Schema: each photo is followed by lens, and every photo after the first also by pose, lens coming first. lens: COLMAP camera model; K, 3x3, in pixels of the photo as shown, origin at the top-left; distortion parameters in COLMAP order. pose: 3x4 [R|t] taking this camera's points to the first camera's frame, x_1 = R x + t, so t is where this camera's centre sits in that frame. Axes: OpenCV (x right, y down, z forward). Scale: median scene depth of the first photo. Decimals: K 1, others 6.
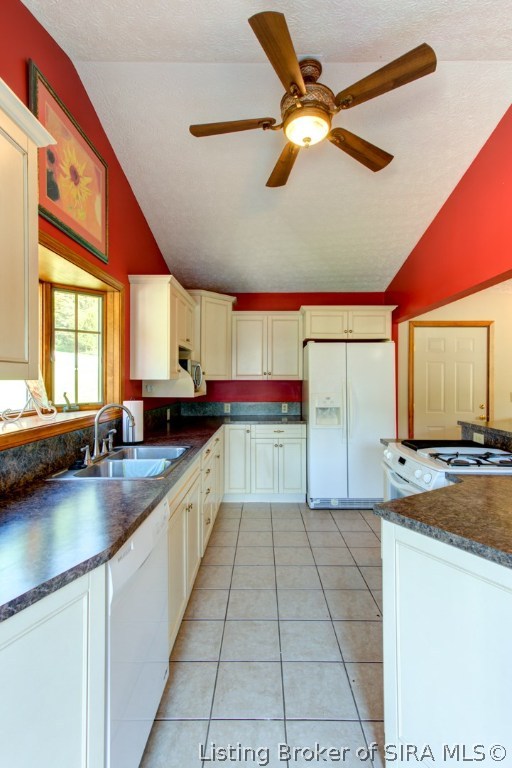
lens RADIAL K [[369.0, 0, 256.9], [0, 369.0, 377.5], [0, 0, 1]] dist [0.008713, -0.000069]
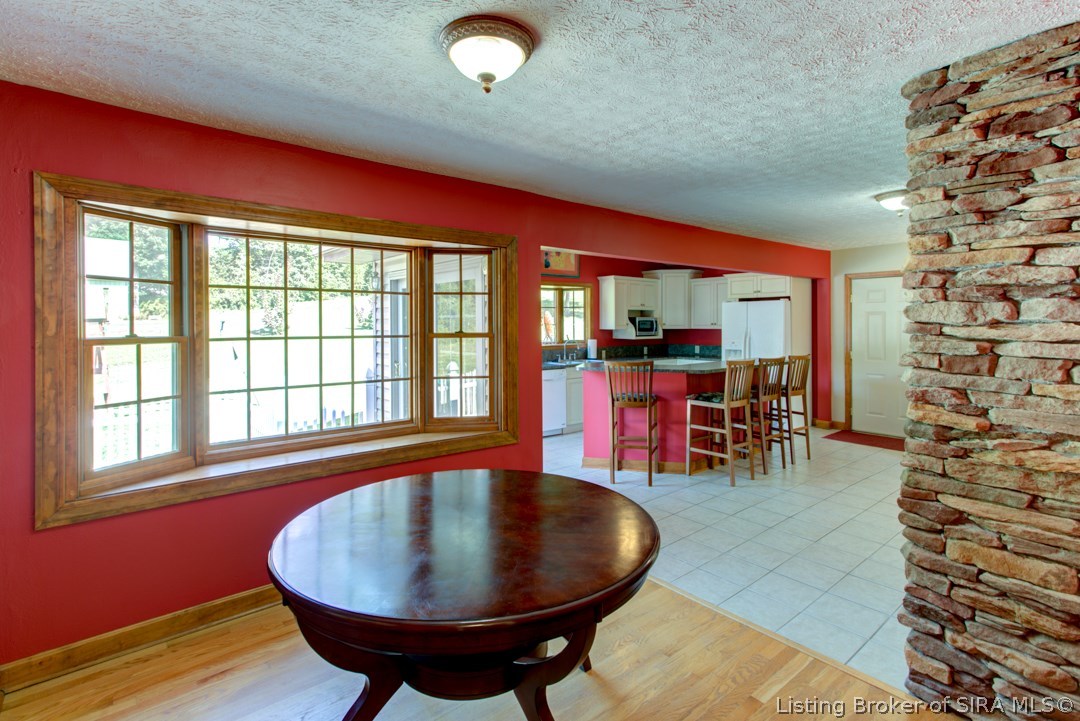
lens RADIAL K [[528.4, 0, 541.7], [0, 528.4, 332.0], [0, 0, 1]] dist [-0.000110, 0.000031]
pose [[0.651539, 0.009775, -0.758552, 1.209392], [0.009944, 0.999721, 0.021424, -0.032712], [0.758550, -0.021502, 0.651260, -0.818726]]
